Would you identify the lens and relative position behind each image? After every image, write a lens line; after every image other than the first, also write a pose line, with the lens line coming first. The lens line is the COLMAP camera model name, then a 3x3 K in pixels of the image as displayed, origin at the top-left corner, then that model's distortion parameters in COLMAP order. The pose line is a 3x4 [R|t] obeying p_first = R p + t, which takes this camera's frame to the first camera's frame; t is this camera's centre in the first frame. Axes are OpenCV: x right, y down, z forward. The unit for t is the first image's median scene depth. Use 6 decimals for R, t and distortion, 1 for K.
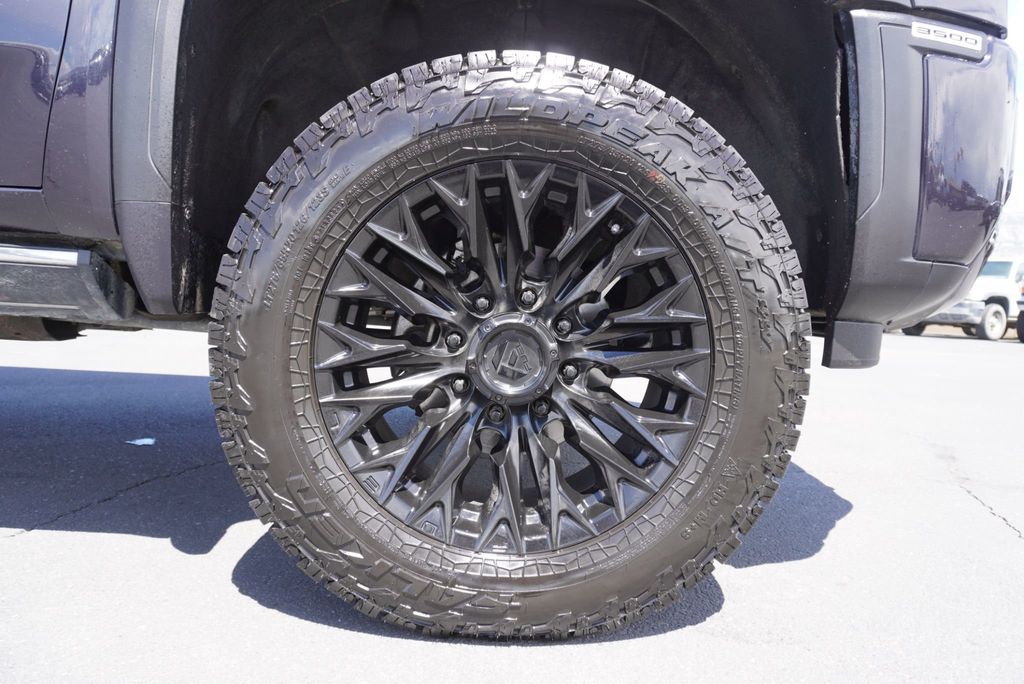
lens RADIAL K [[676.6, 0, 512.0], [0, 676.6, 342.0], [0, 0, 1]] dist [-0.044151, 0.000584]
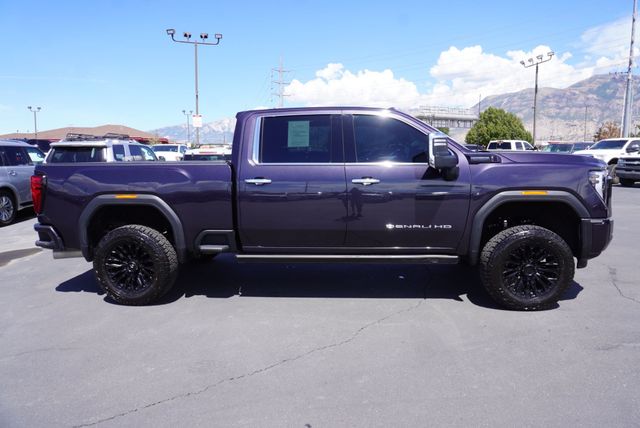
lens RADIAL K [[422.4, 0, 320.0], [0, 422.4, 214.0], [0, 0, 1]] dist [-0.007641, 0.001852]
pose [[0.993081, -0.047177, -0.107534, -1.543950], [0.055736, 0.995392, 0.078027, -0.951451], [0.103357, -0.083481, 0.991135, -3.254435]]
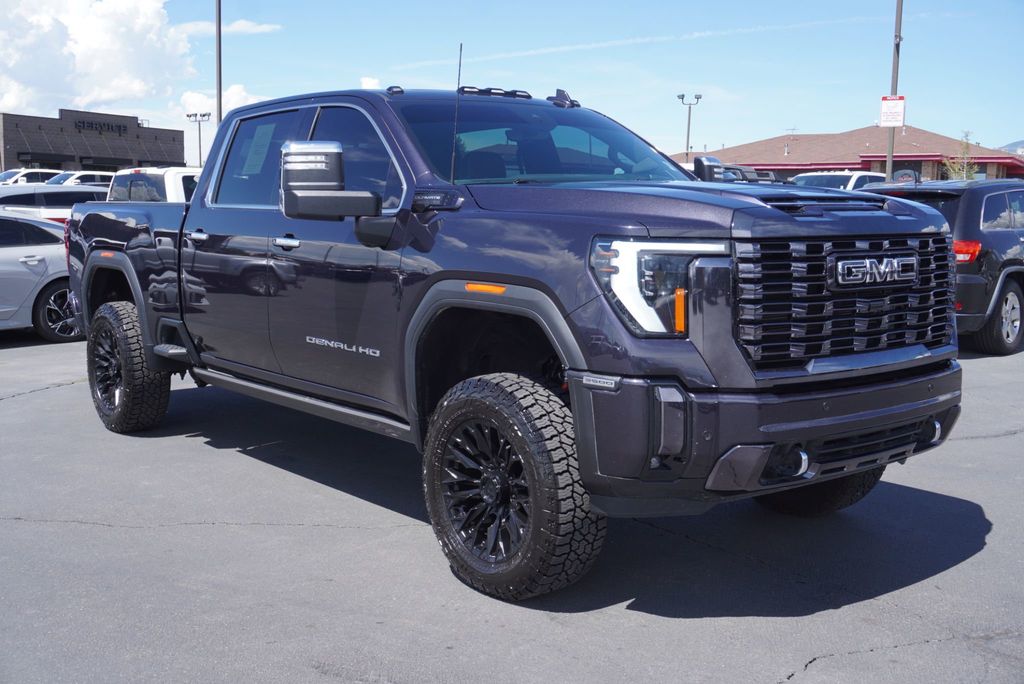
lens RADIAL K [[1085.9, 0, 512.0], [0, 1085.9, 342.0], [0, 0, 1]] dist [0.003512, 0.001170]
pose [[0.612332, 0.051572, -0.788917, 3.228795], [-0.016476, 0.998486, 0.052483, -0.743111], [0.790429, -0.019139, 0.612255, -1.470955]]
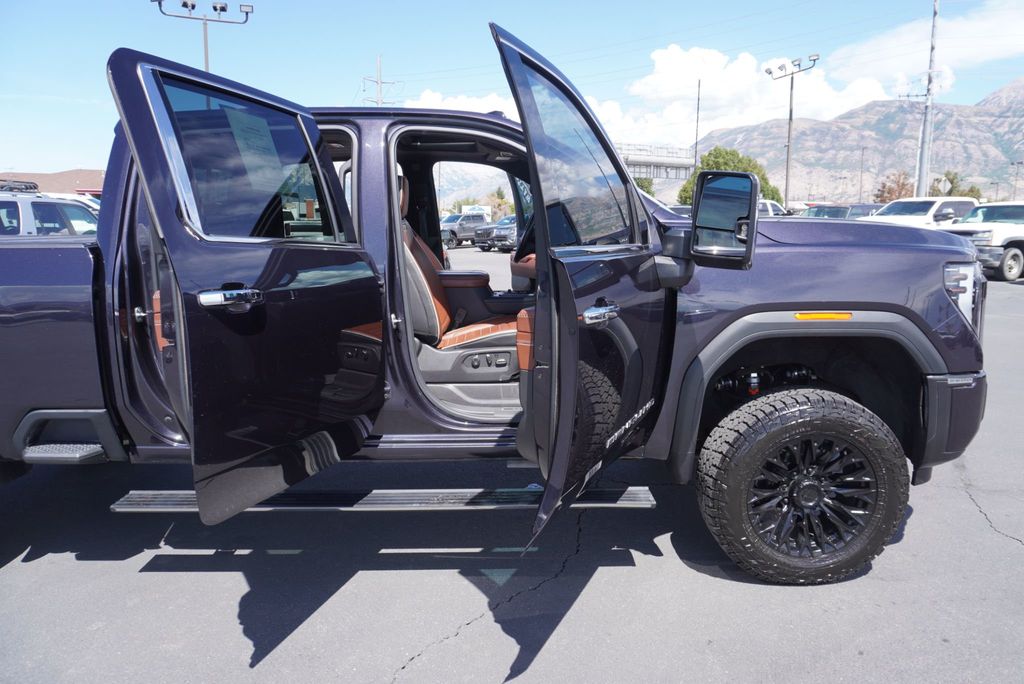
lens RADIAL K [[677.2, 0, 512.0], [0, 677.2, 342.0], [0, 0, 1]] dist [-0.013405, -0.001312]
pose [[0.998318, -0.054512, -0.019724, -1.148637], [0.056475, 0.991325, 0.118681, -1.014932], [0.013084, -0.119596, 0.992736, -1.795428]]
